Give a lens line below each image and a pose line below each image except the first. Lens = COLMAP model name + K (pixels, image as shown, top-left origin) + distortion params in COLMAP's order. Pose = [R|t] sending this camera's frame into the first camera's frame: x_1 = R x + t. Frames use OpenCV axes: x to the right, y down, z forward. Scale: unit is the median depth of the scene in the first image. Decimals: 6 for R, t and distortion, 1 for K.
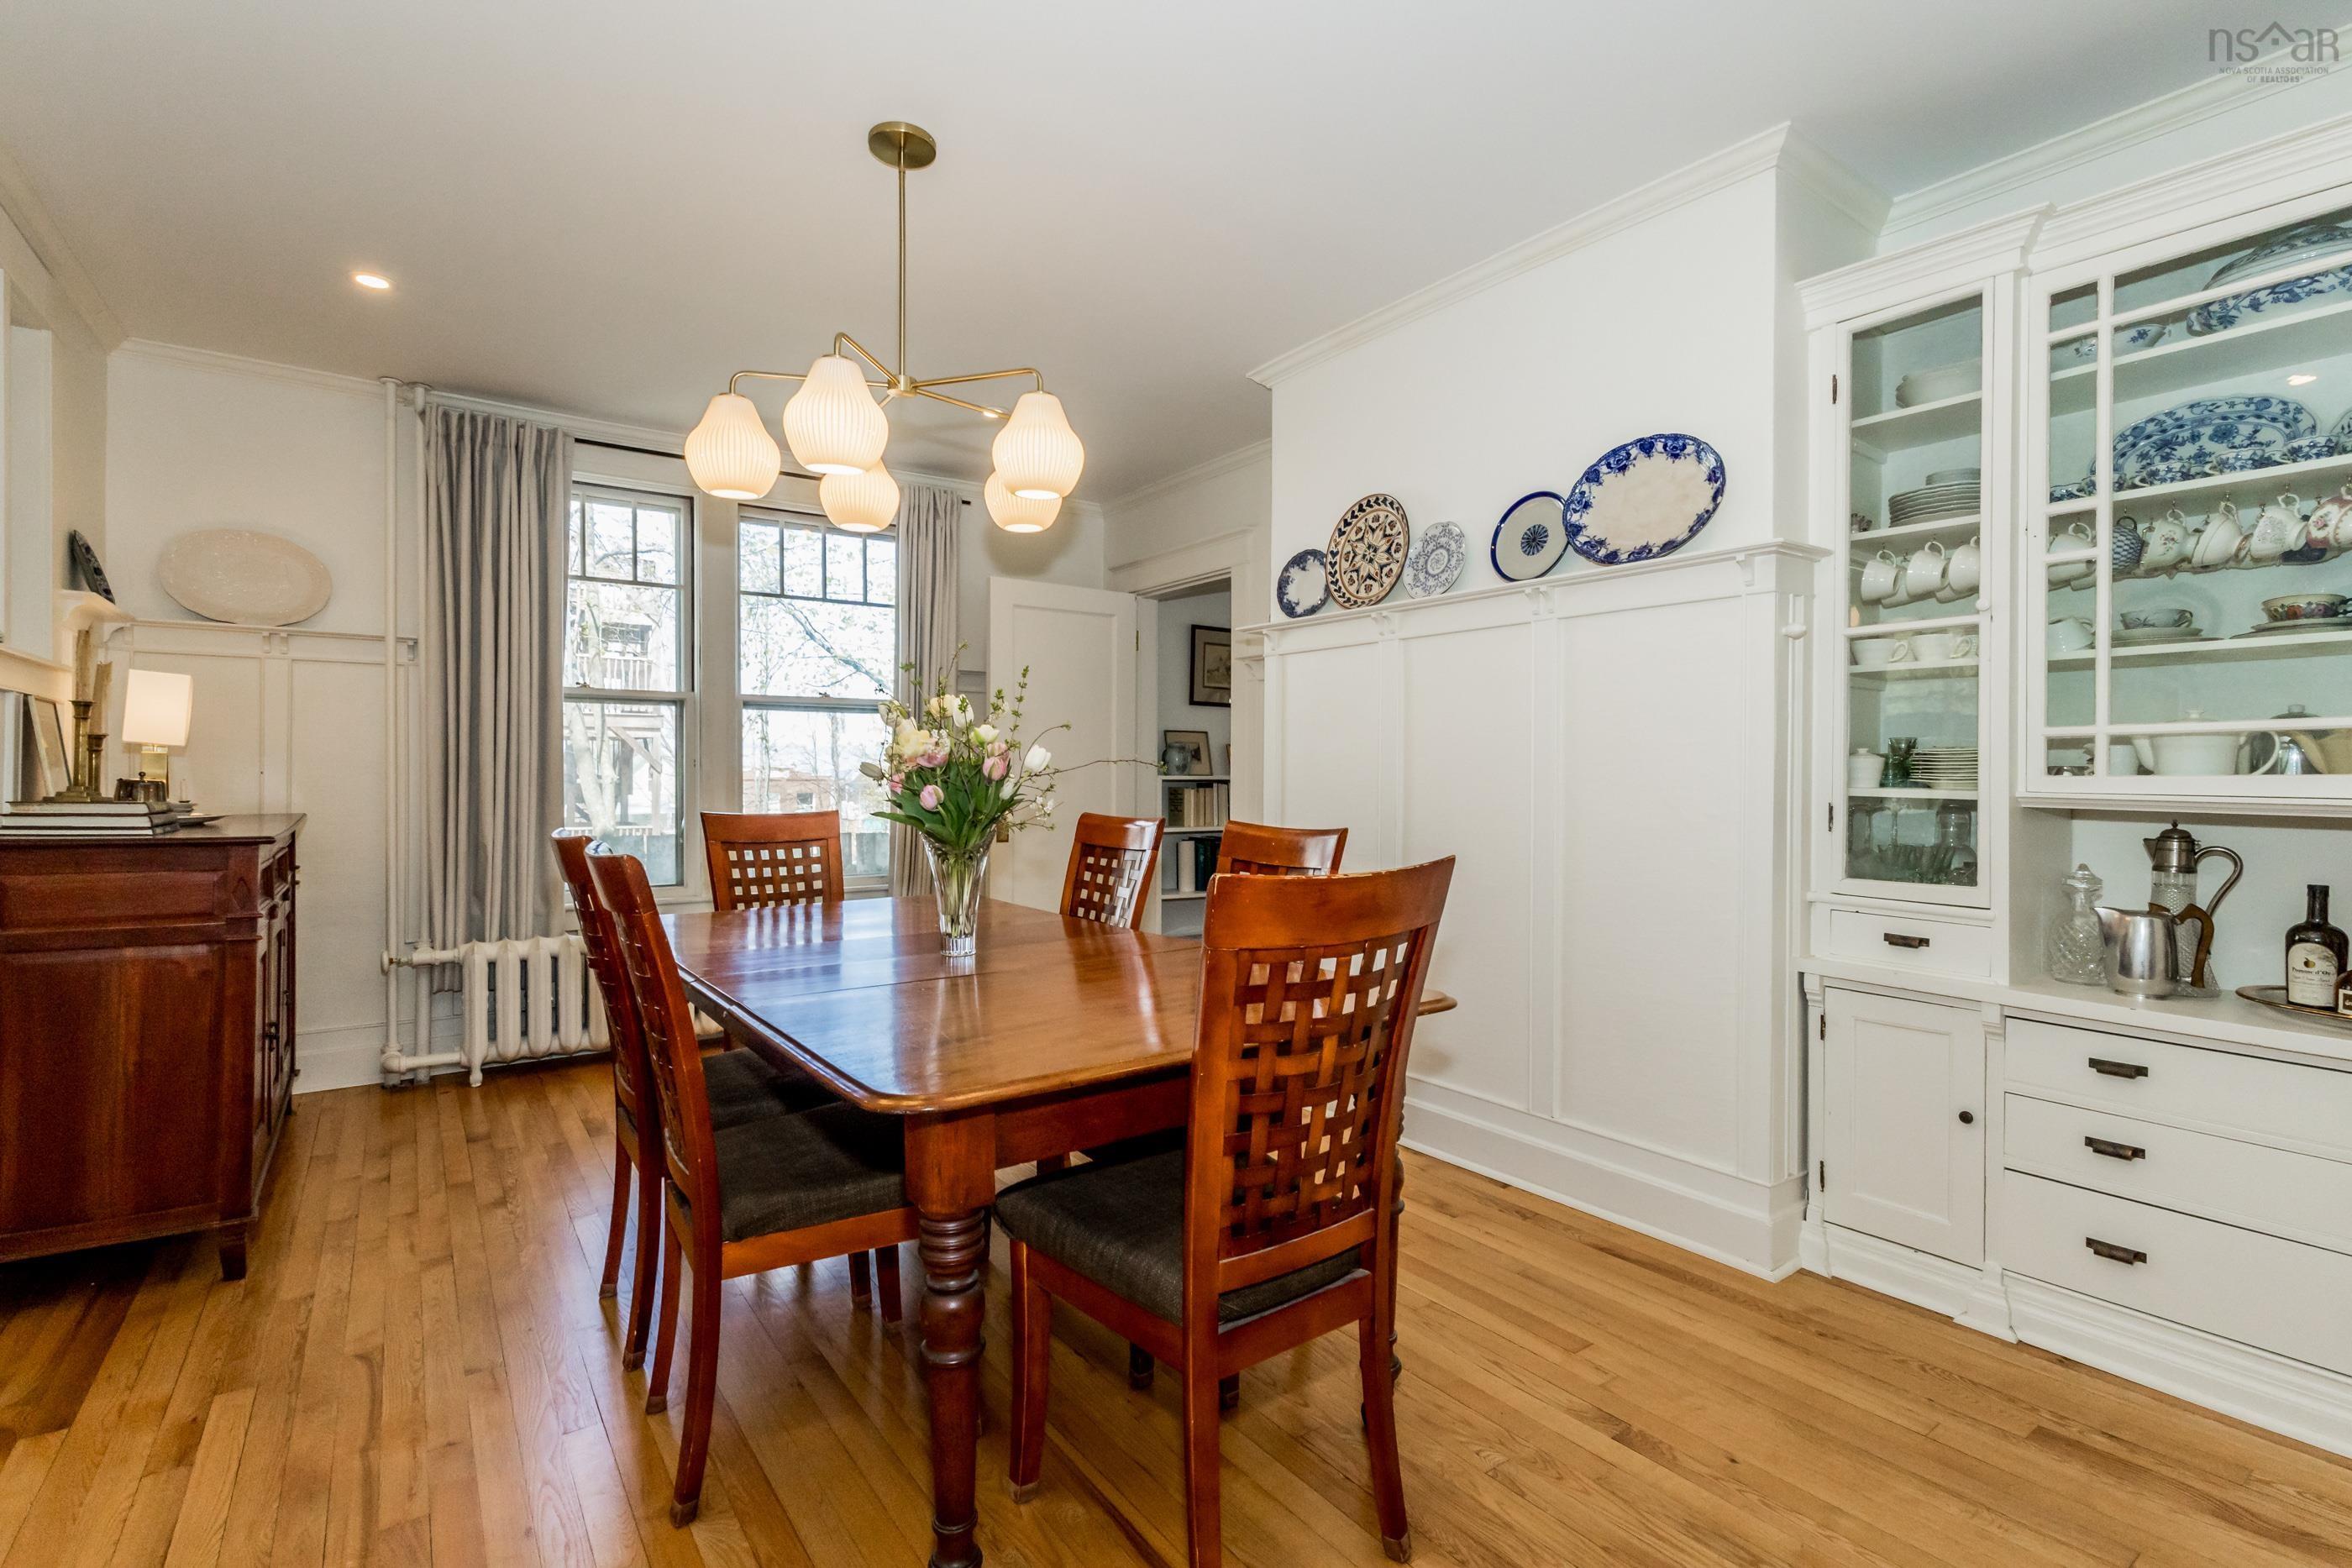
lens RADIAL K [[1075.8, 0, 1171.2], [0, 1075.8, 779.0], [0, 0, 1]] dist [0.002558, 0.000199]
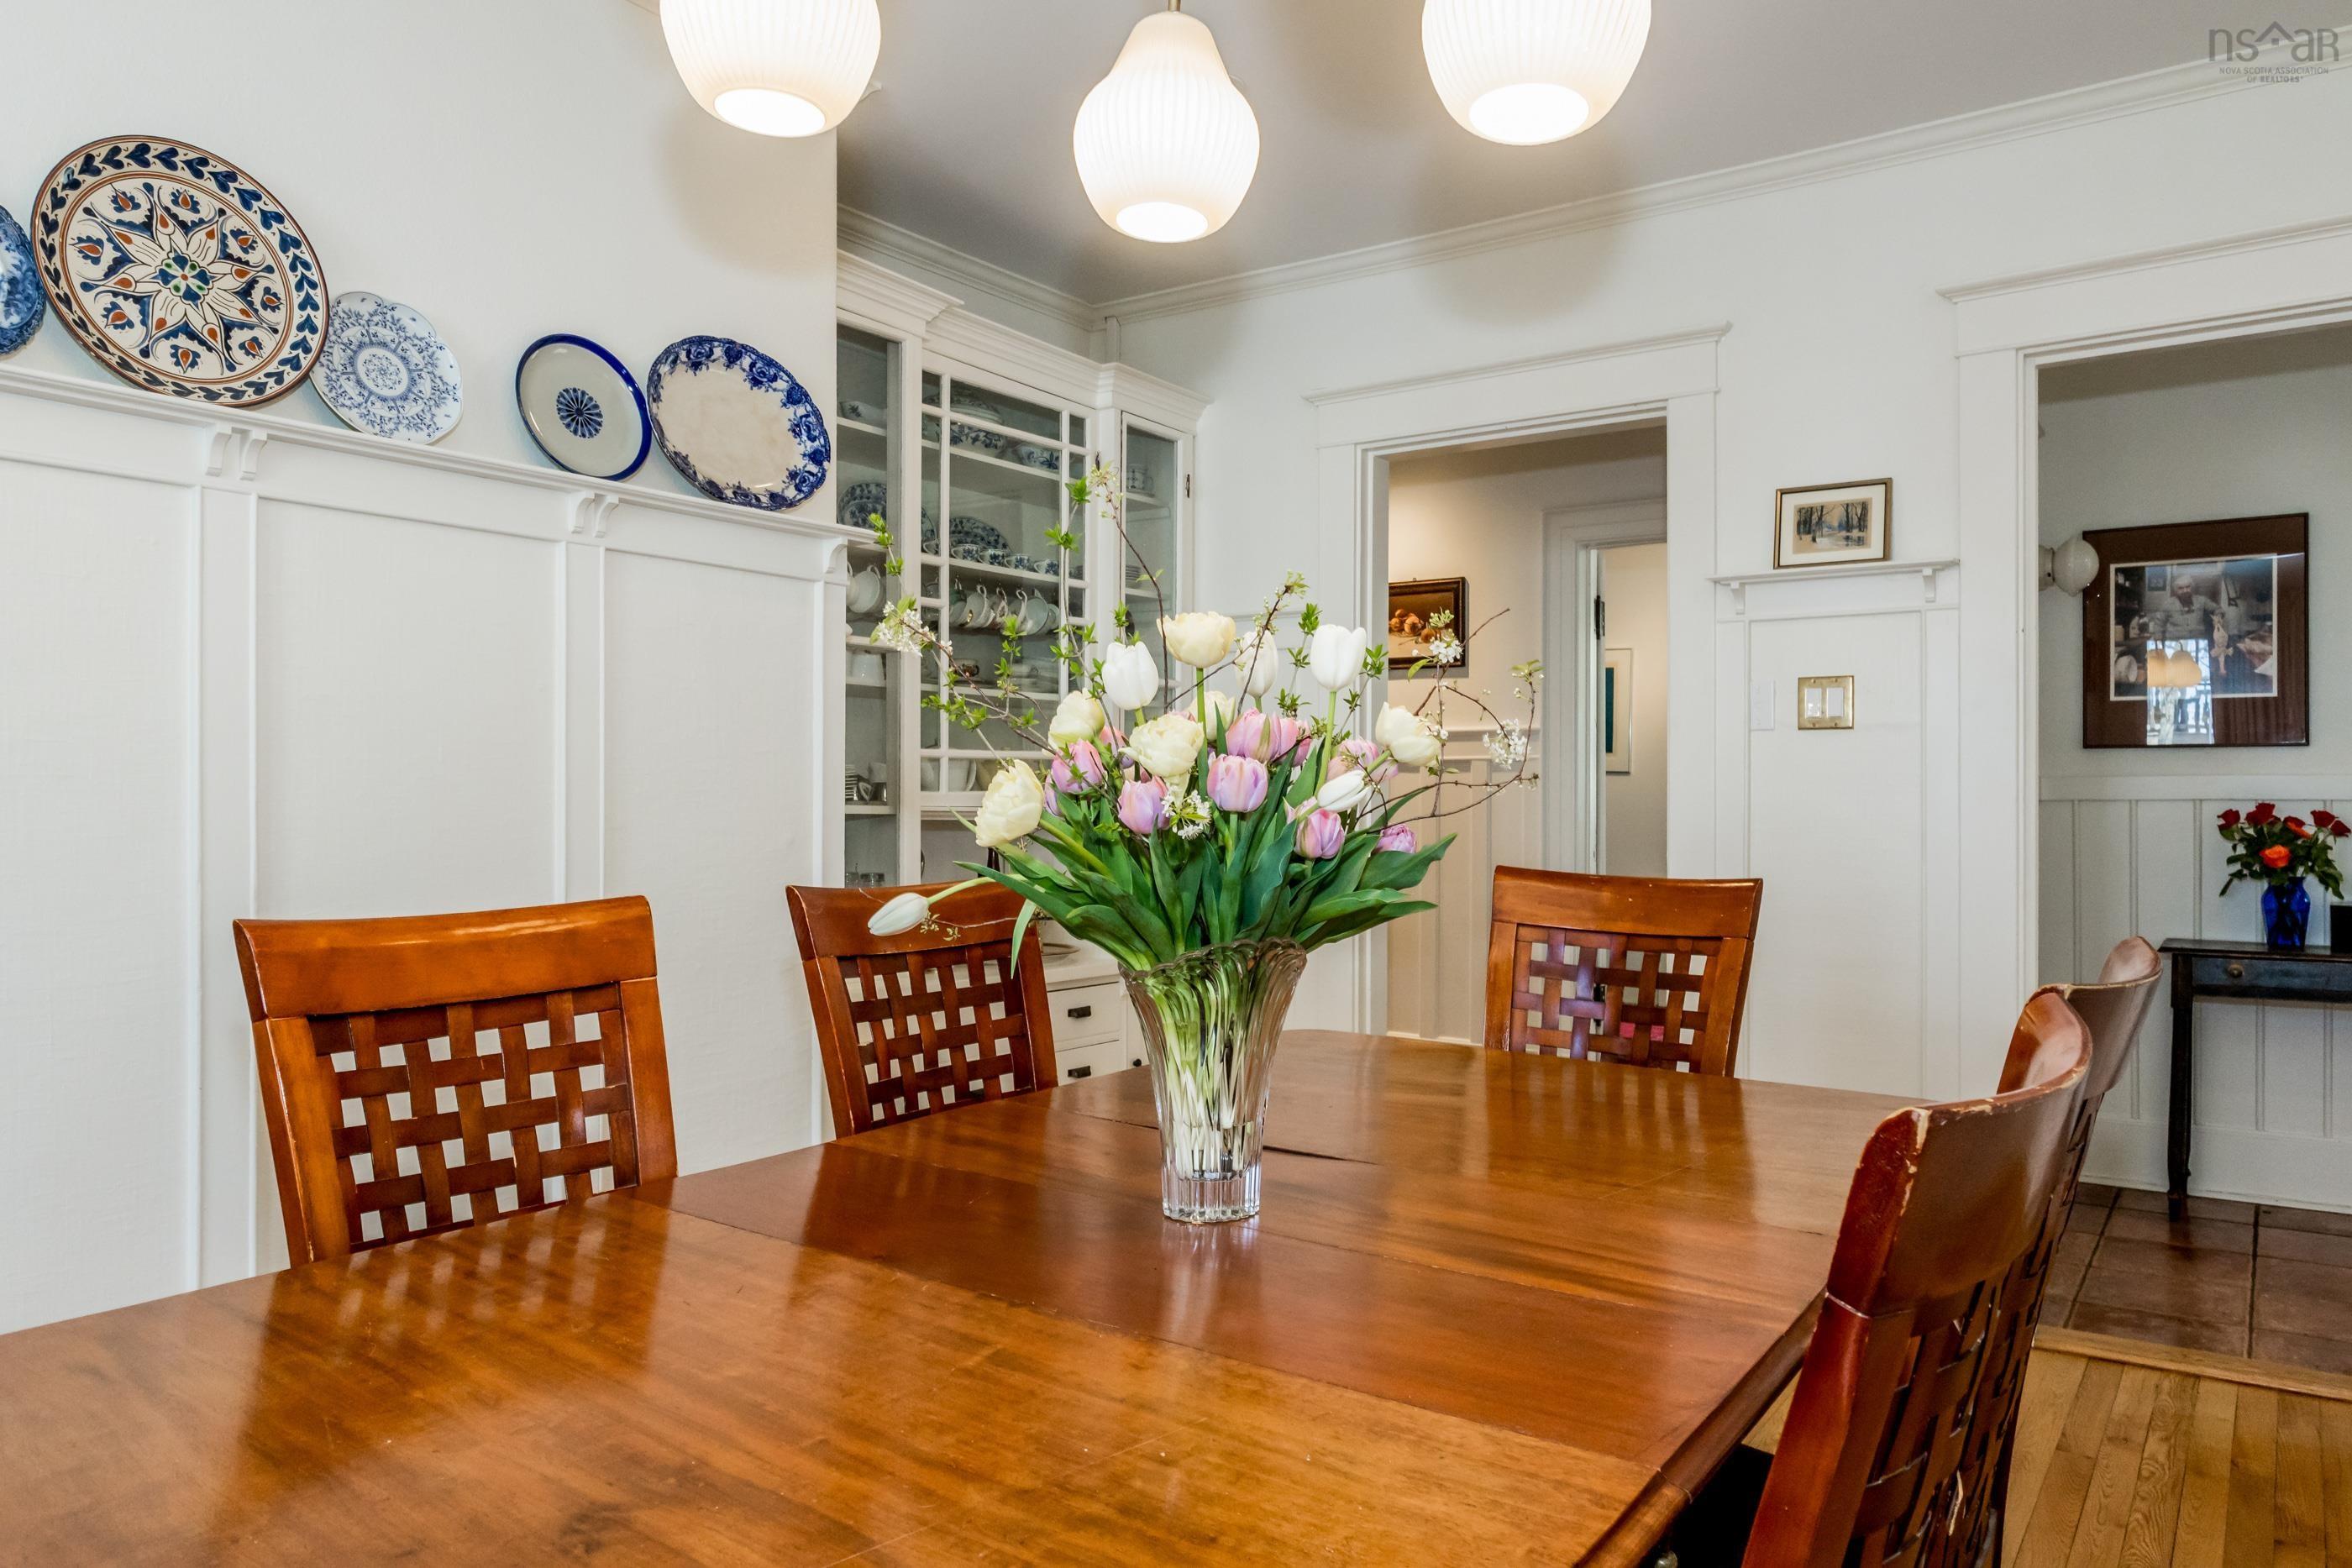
lens RADIAL K [[1516.4, 0, 1171.9], [0, 1516.4, 785.9], [0, 0, 1]] dist [-0.005240, -0.001611]
pose [[-0.316794, 0.003983, 0.948486, -0.654771], [0.004585, 0.999986, -0.002668, -0.003392], [-0.948483, 0.003504, -0.316808, 1.043111]]
